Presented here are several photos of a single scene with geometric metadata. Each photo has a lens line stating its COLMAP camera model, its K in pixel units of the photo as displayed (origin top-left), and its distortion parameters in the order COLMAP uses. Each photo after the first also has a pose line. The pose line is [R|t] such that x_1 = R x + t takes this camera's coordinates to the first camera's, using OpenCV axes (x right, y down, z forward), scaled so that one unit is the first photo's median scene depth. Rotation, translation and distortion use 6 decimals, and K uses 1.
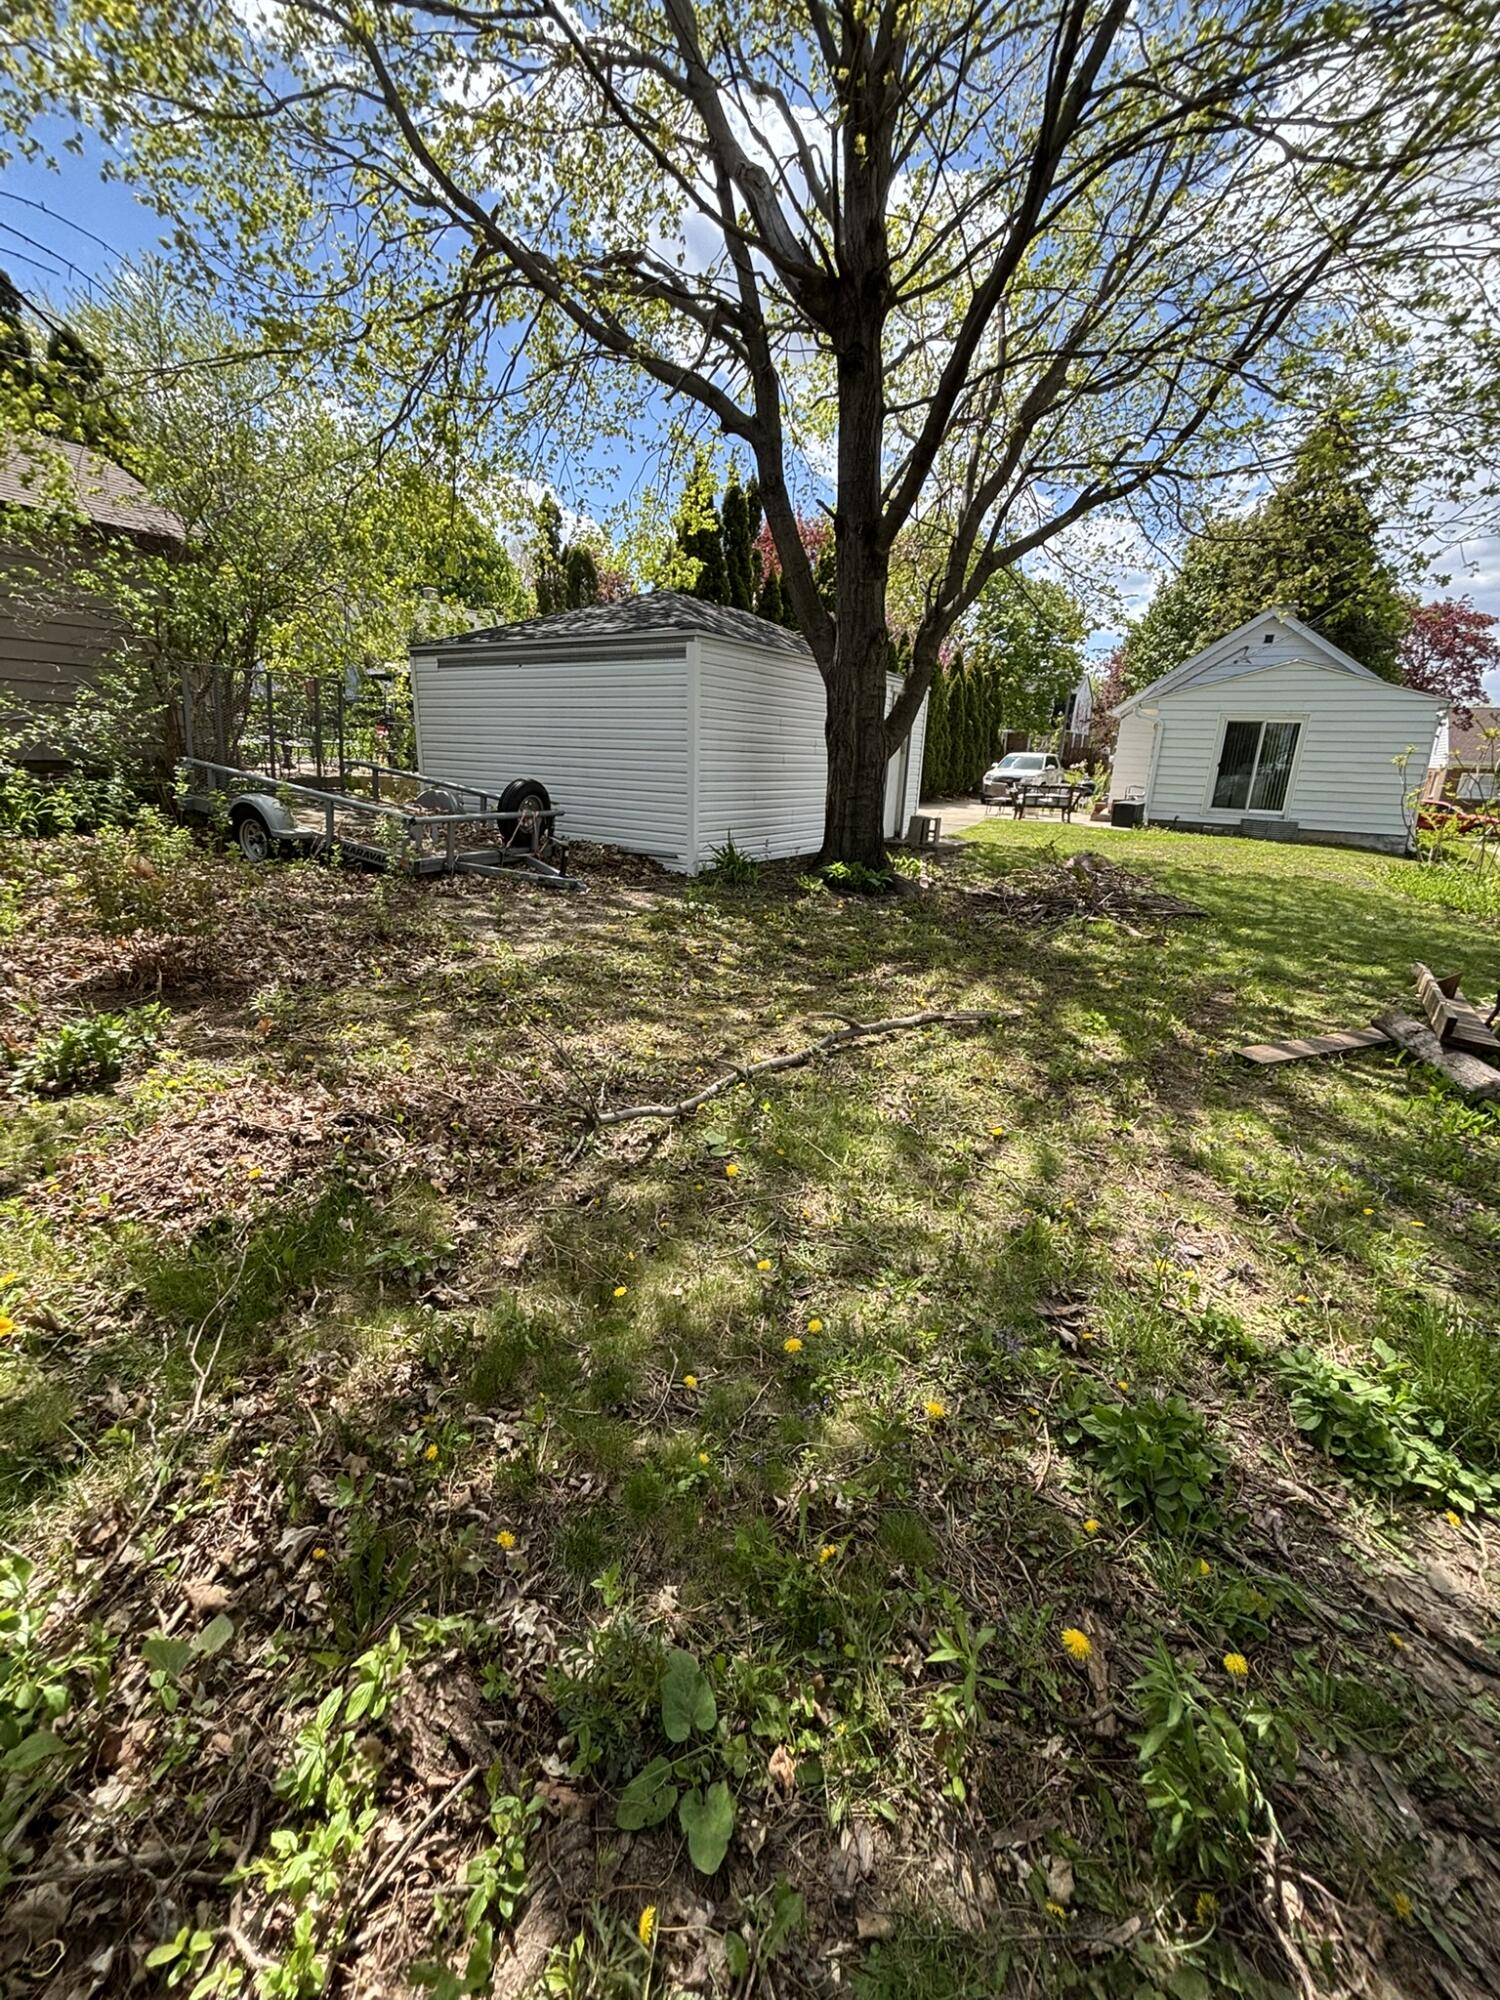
lens RADIAL K [[801.7, 0, 749.2], [0, 801.7, 993.9], [0, 0, 1]] dist [0.009306, -0.004606]
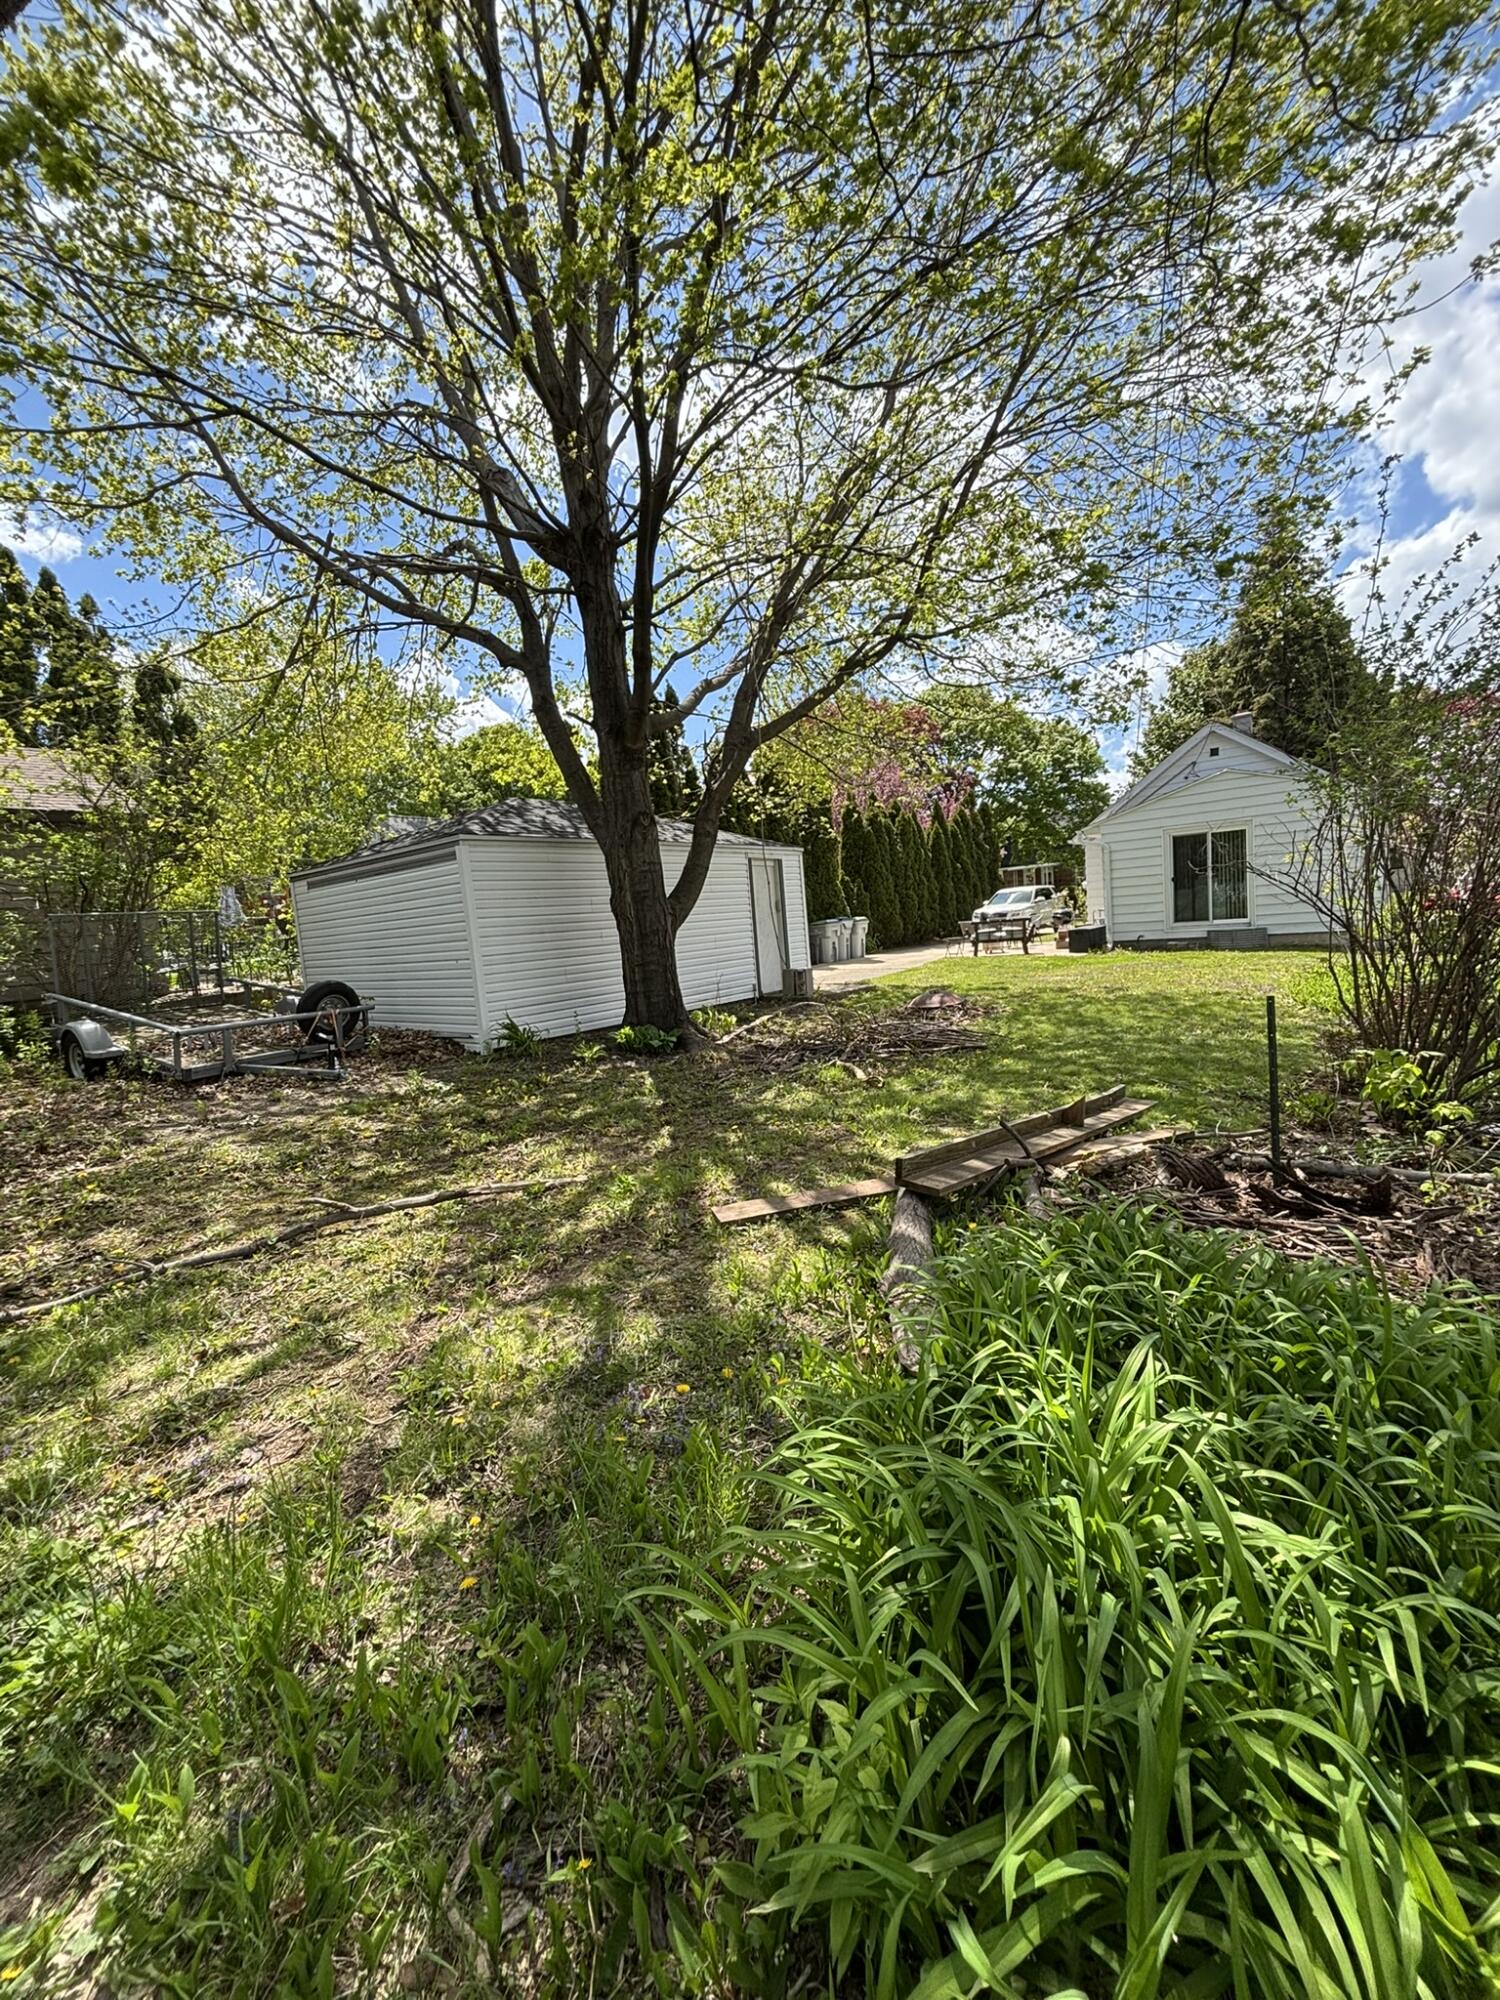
lens RADIAL K [[801.7, 0, 749.2], [0, 801.7, 993.9], [0, 0, 1]] dist [0.009306, -0.004606]
pose [[0.987116, -0.101266, -0.123883, 0.377306], [0.075269, 0.977111, -0.198969, 0.006943], [0.141196, 0.187081, 0.972144, 0.028546]]
